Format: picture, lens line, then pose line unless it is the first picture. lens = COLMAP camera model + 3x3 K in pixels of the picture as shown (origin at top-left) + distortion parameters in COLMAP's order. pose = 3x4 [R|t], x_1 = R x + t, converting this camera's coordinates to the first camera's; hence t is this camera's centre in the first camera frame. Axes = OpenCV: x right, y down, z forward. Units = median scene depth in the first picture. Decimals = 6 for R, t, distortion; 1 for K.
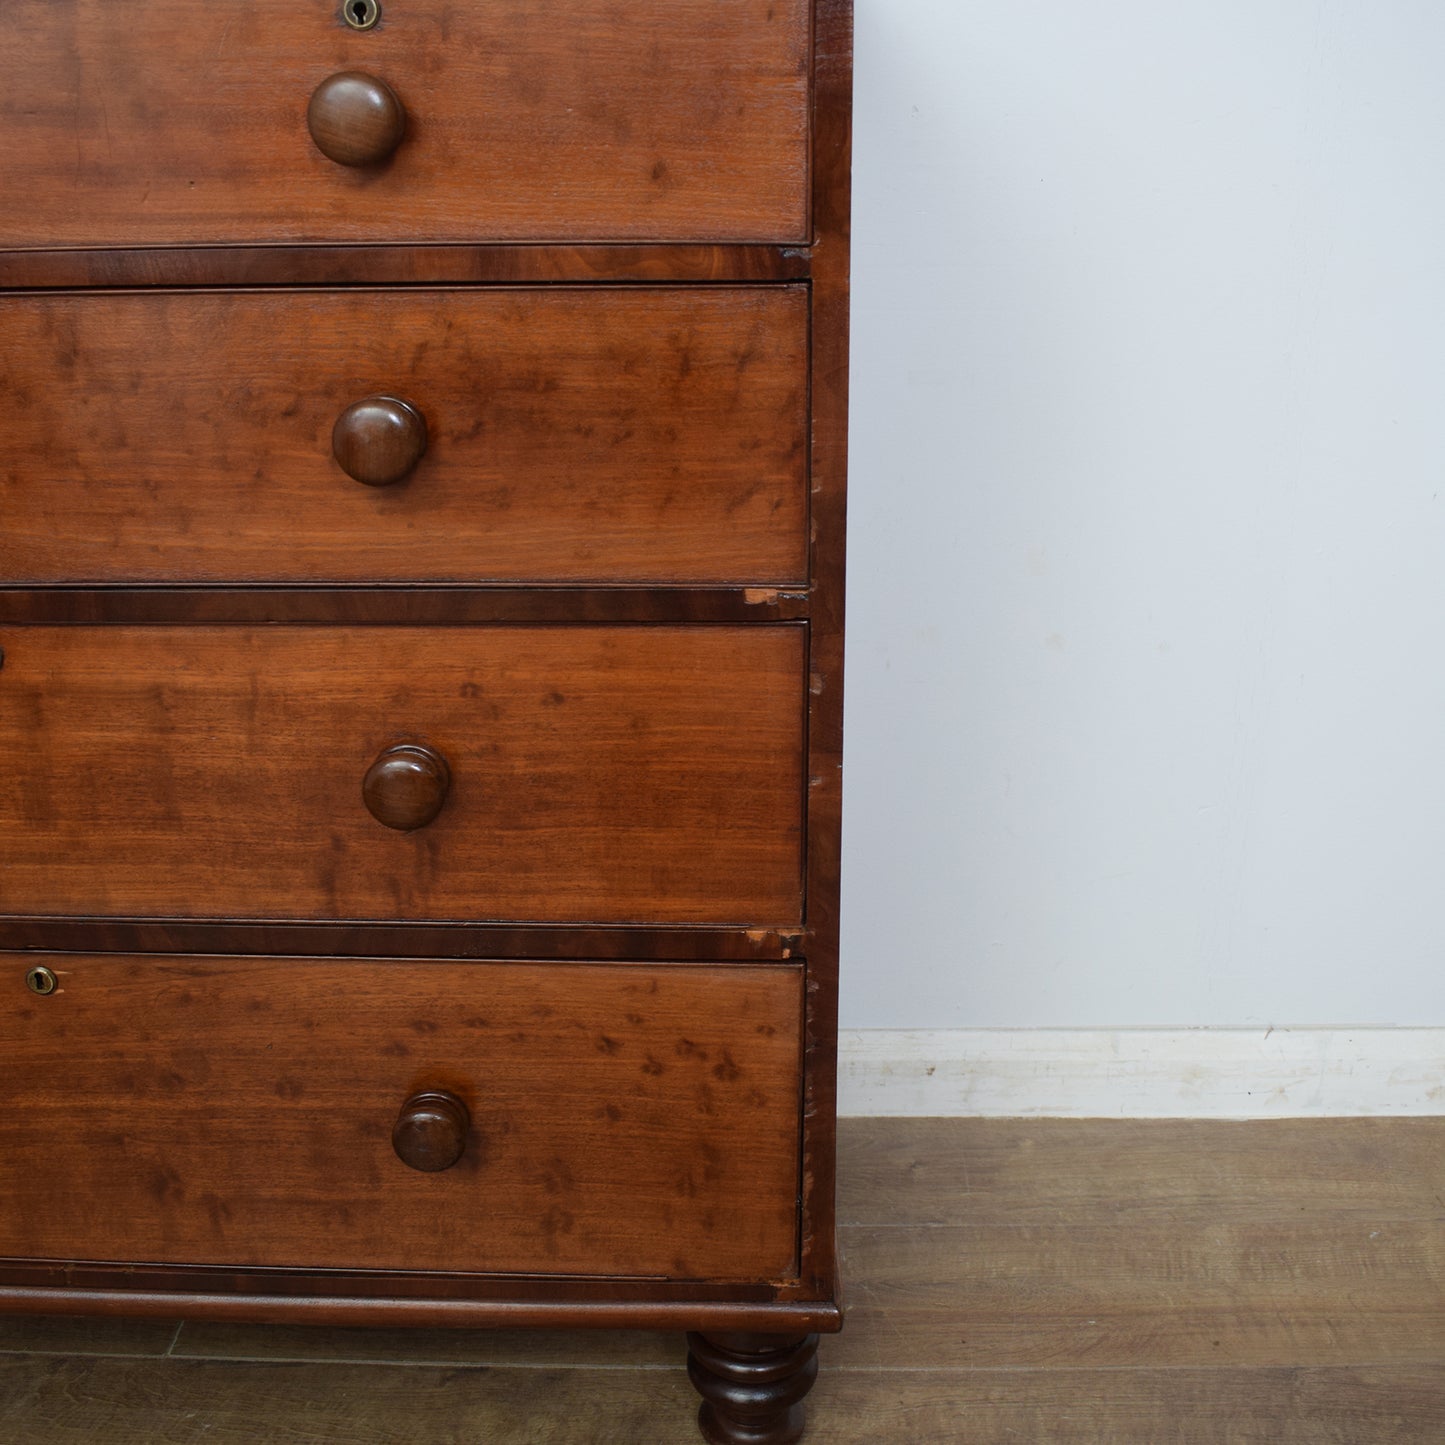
lens RADIAL K [[1714.9, 0, 721.5], [0, 1714.9, 721.6], [0, 0, 1]] dist [-0.096507, 0.000000]
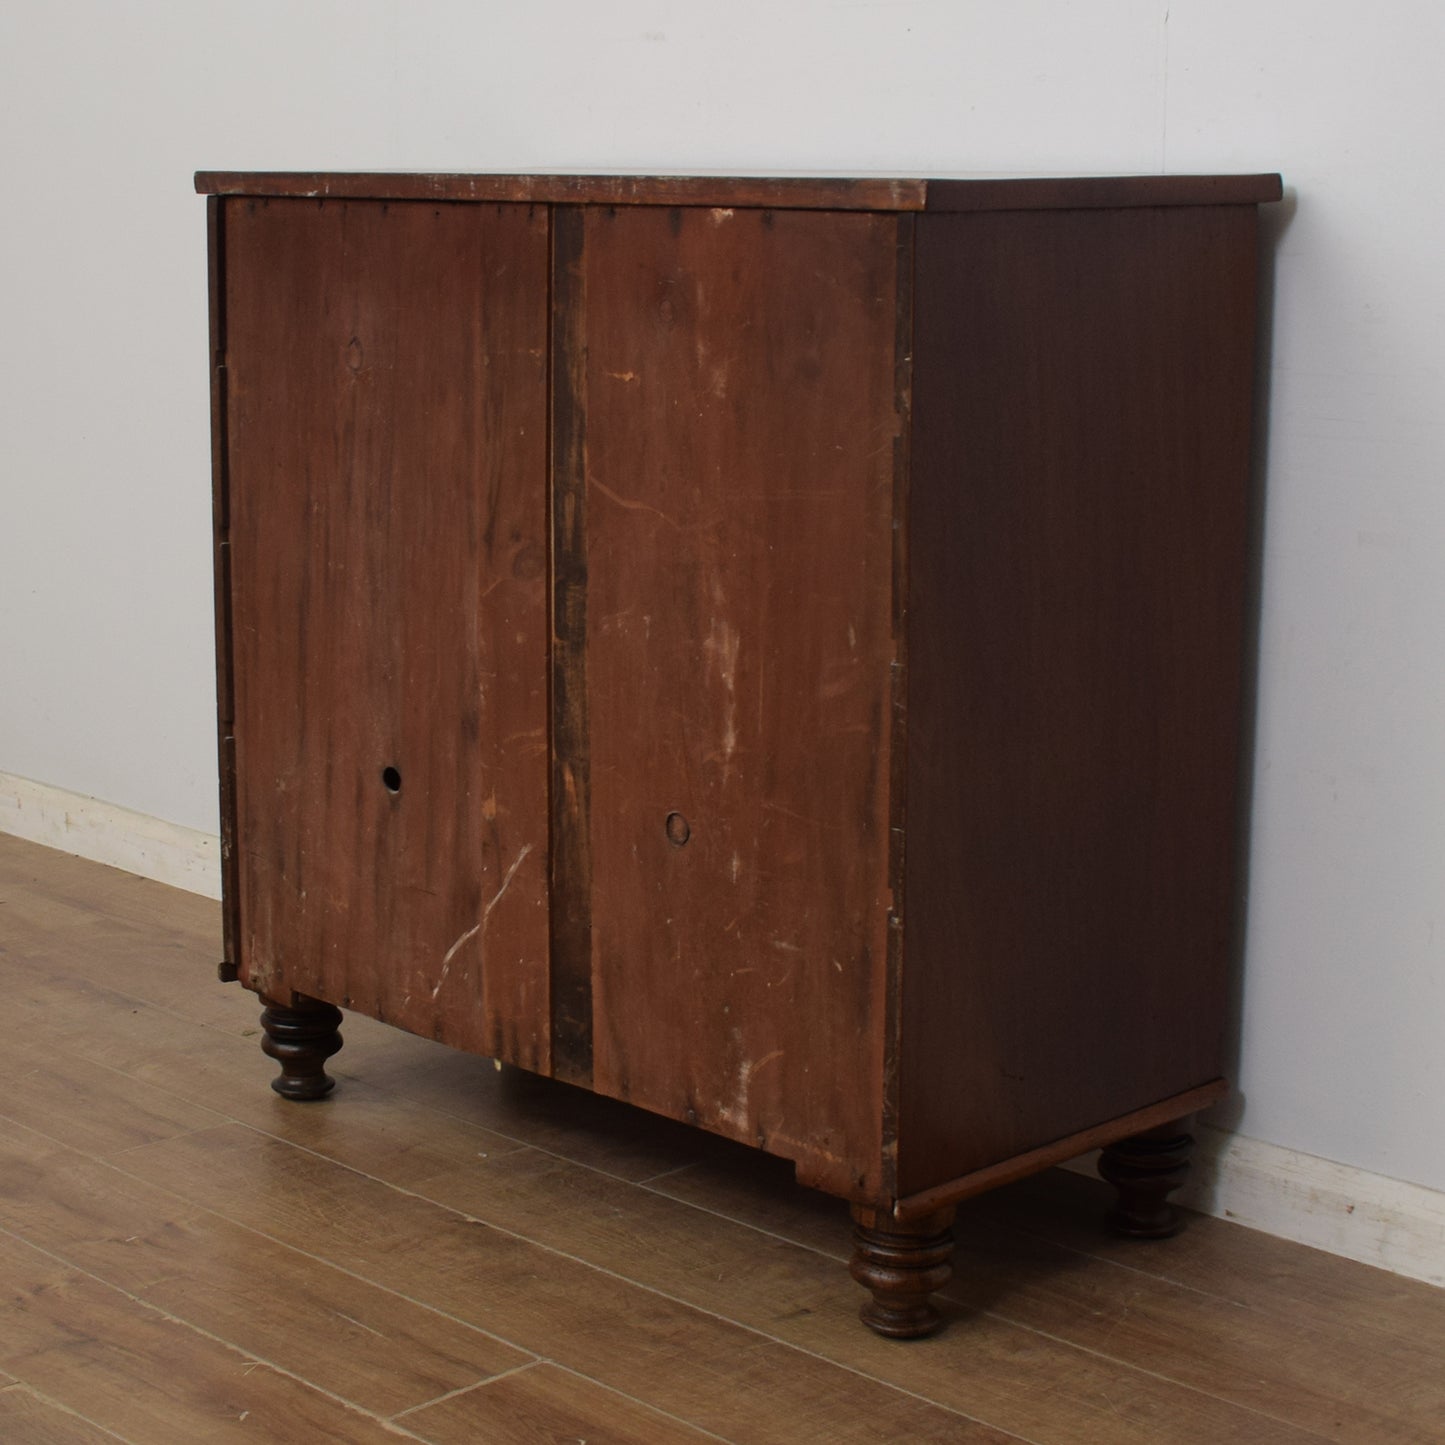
lens RADIAL K [[2883.1, 0, 625.3], [0, 2883.1, 749.0], [0, 0, 1]] dist [-0.096543, 0.000000]
pose [[0.710736, 0.149777, -0.687329, 1.548373], [-0.237280, 0.970853, -0.033800, 0.159849], [0.662233, 0.187112, 0.725559, -0.950122]]
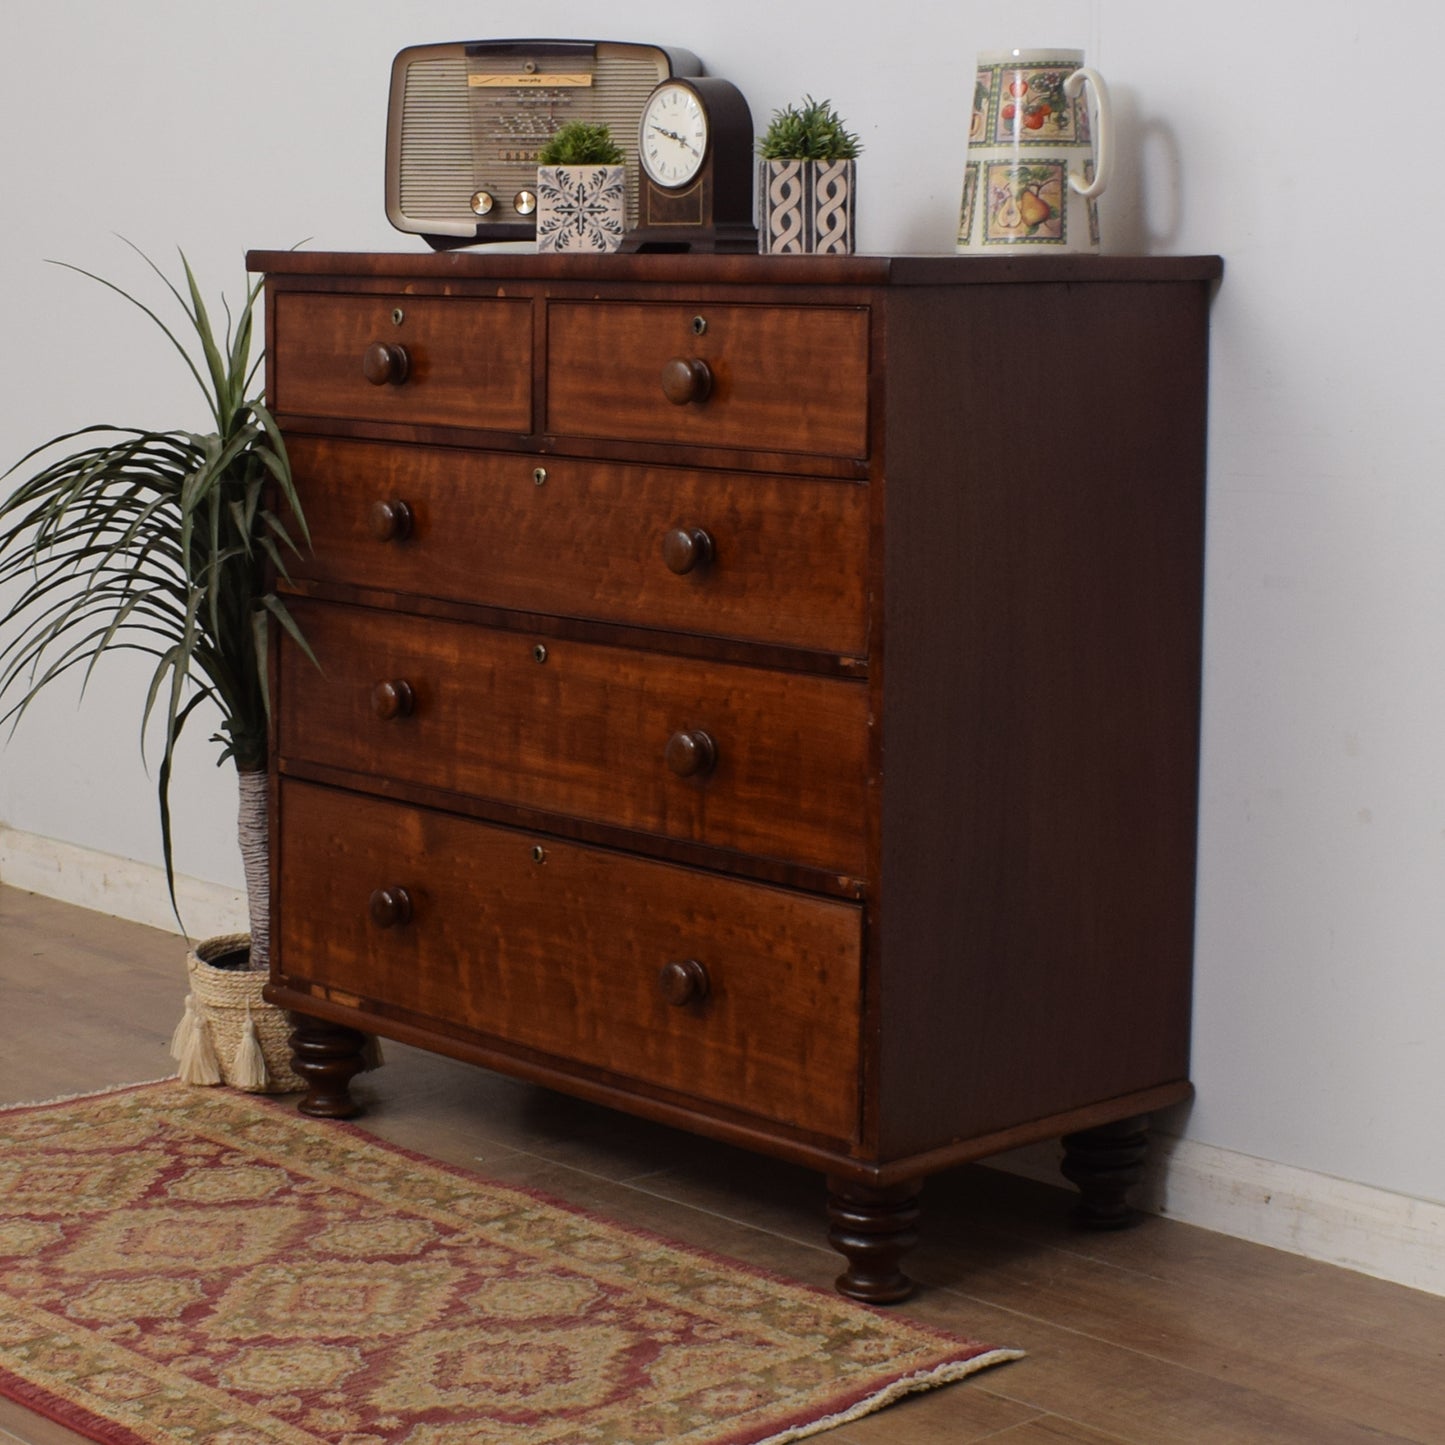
lens RADIAL K [[3175.1, 0, 714.9], [0, 3175.1, 729.1], [0, 0, 1]] dist [-0.091023, 0.000000]
pose [[0.704282, 0.114112, -0.700689, 2.081108], [-0.244973, 0.965436, -0.089001, 0.294204], [0.666314, 0.234331, 0.707894, -1.254126]]
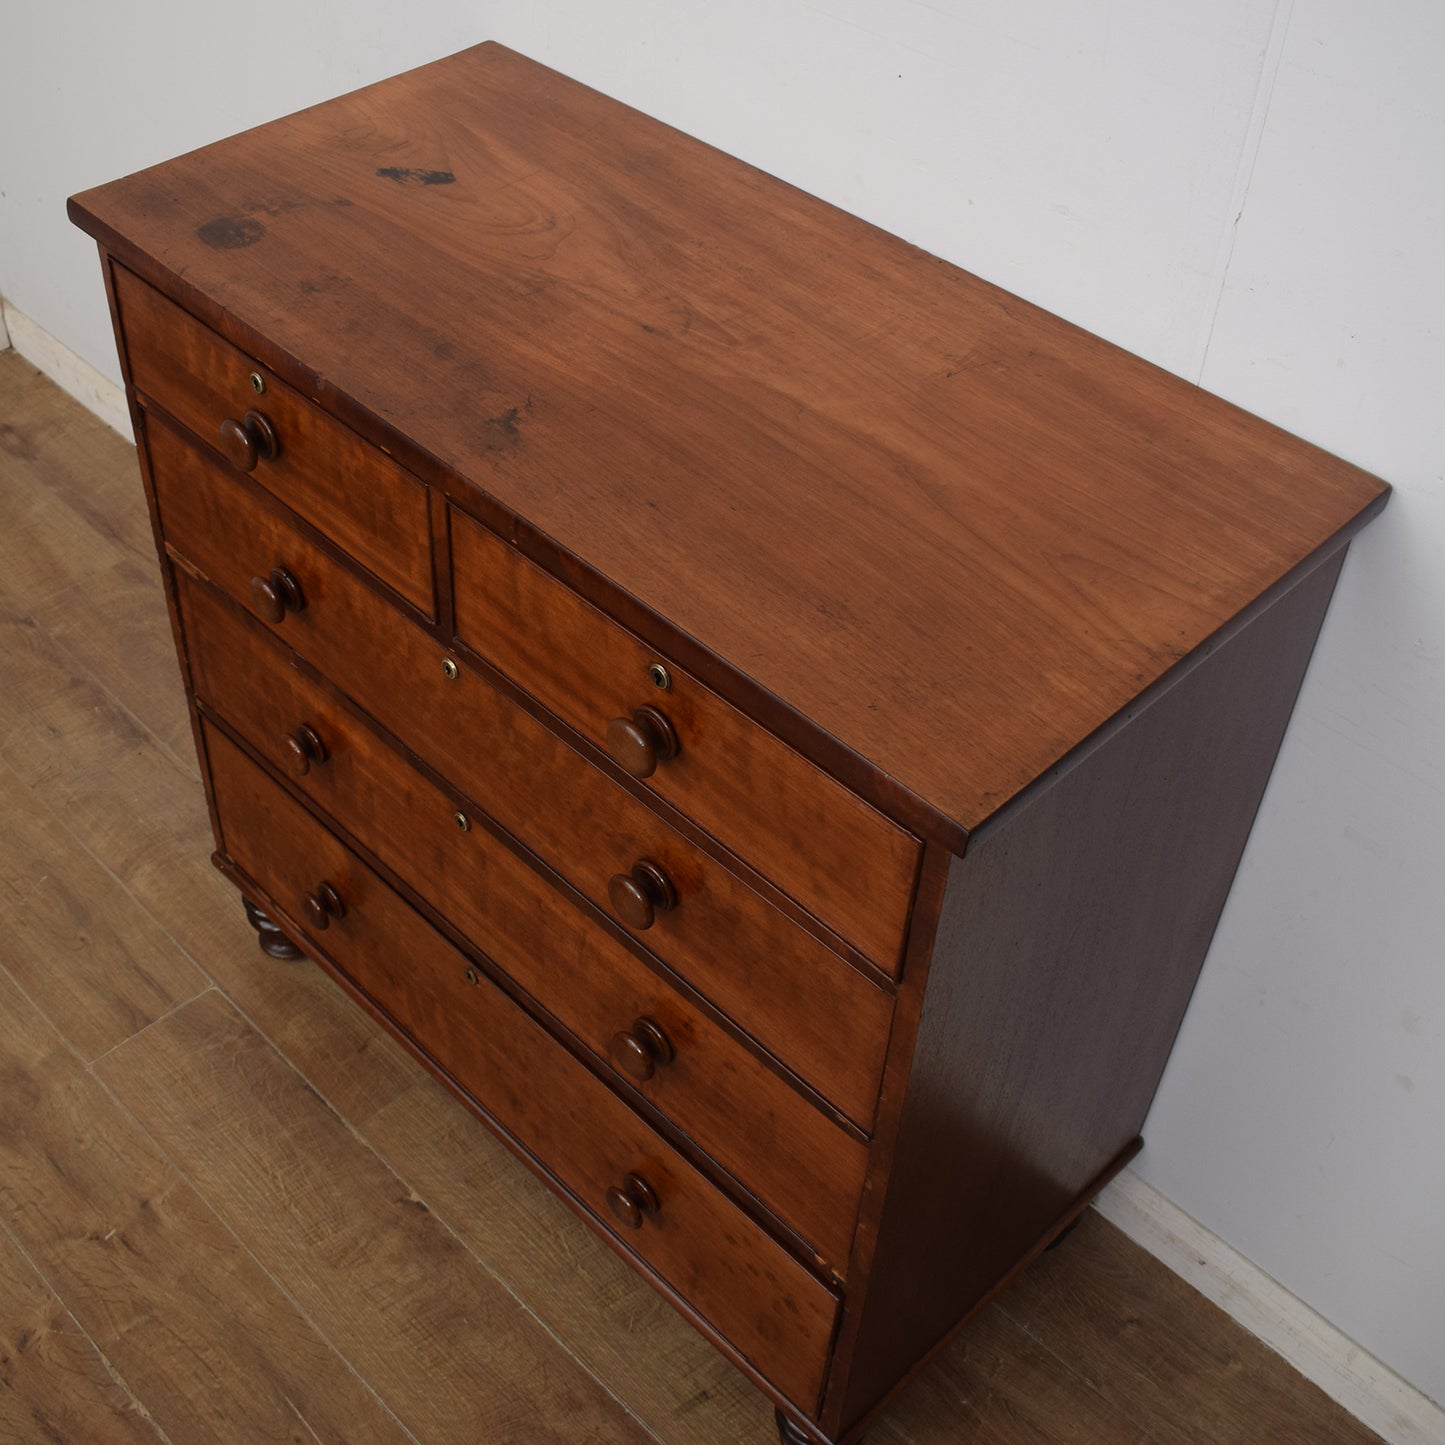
lens RADIAL K [[1815.6, 0, 652.0], [0, 1815.6, 666.2], [0, 0, 1]] dist [-0.093269, 0.000000]
pose [[0.706978, 0.492779, -0.507298, 0.438815], [-0.256363, 0.847074, 0.465558, -0.960364], [0.659136, -0.199087, 0.725192, -0.035082]]
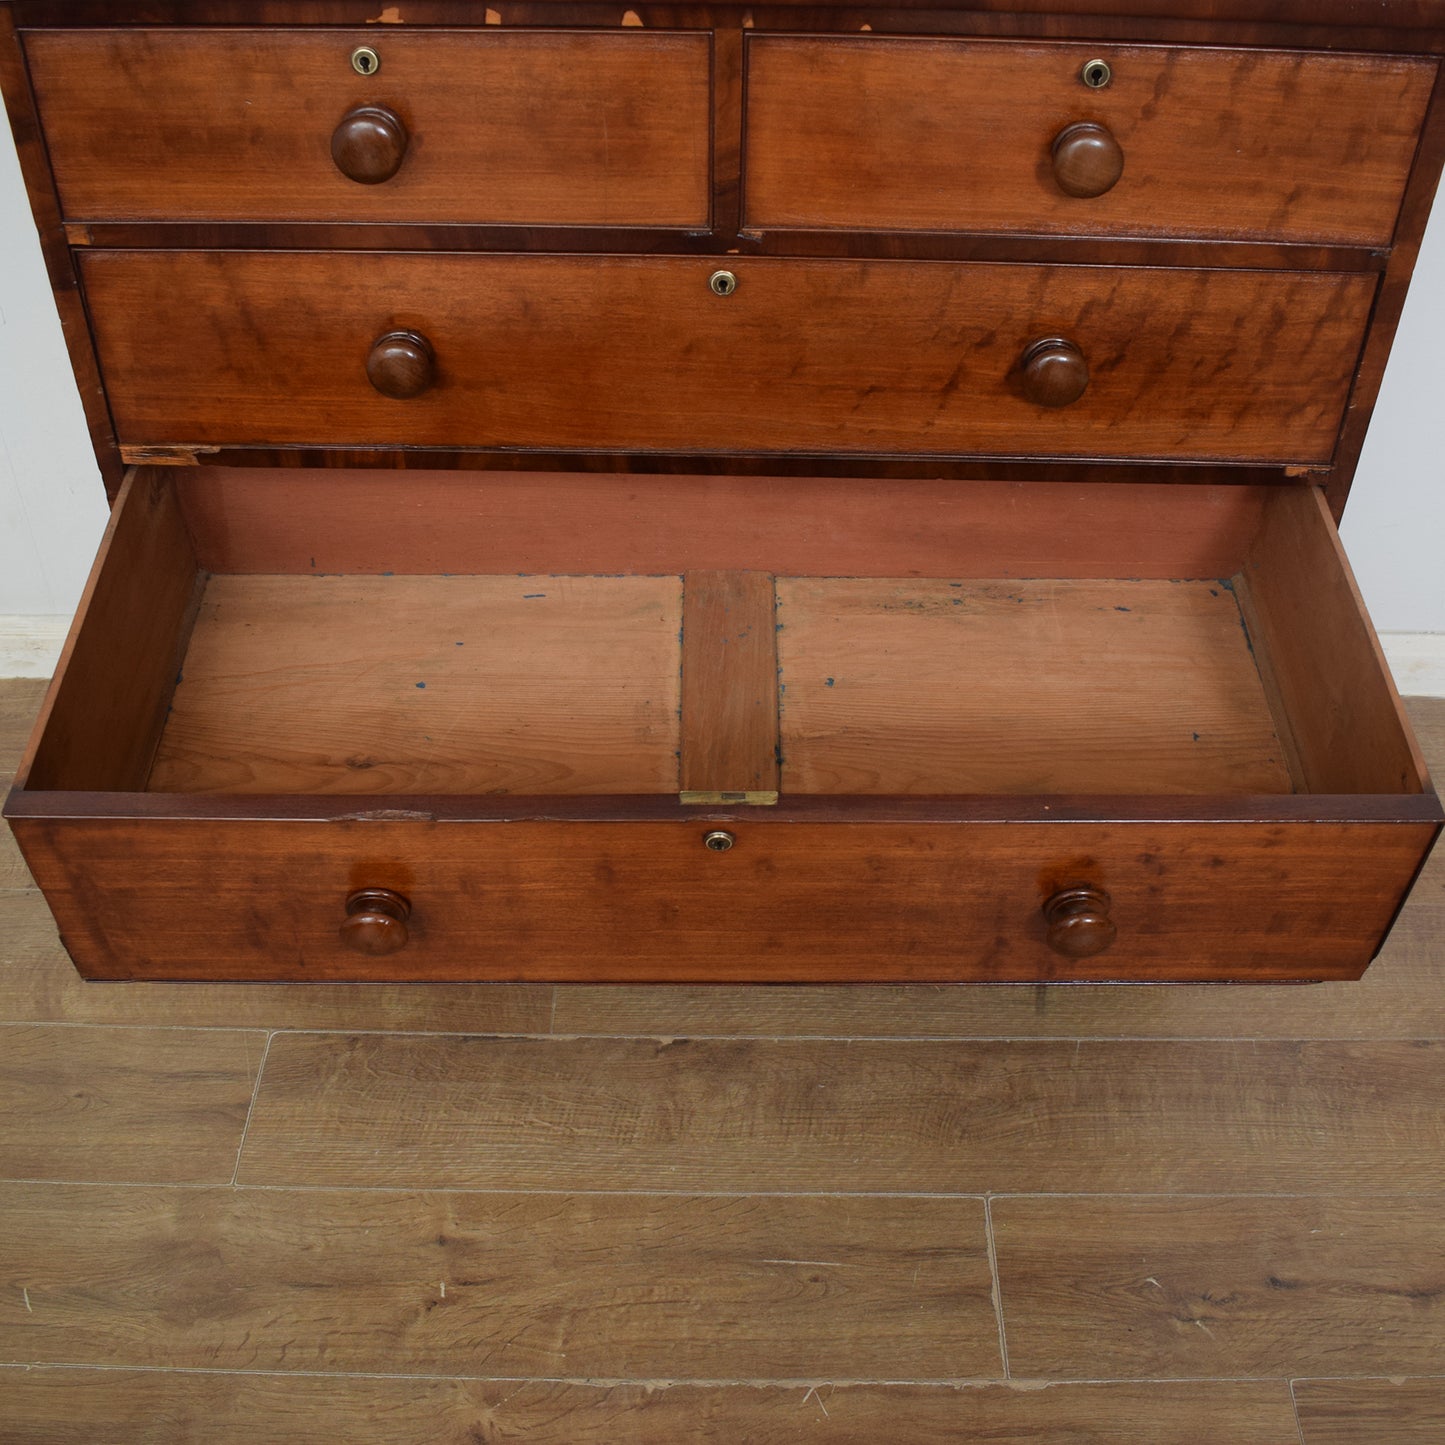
lens RADIAL K [[1702.8, 0, 755.0], [0, 1702.8, 703.4], [0, 0, 1]] dist [-0.105251, 0.000000]
pose [[0.999299, 0.000546, 0.037422, -0.458771], [-0.014675, 0.925536, 0.378376, -0.400916], [-0.034429, -0.378660, 0.924895, -0.312544]]
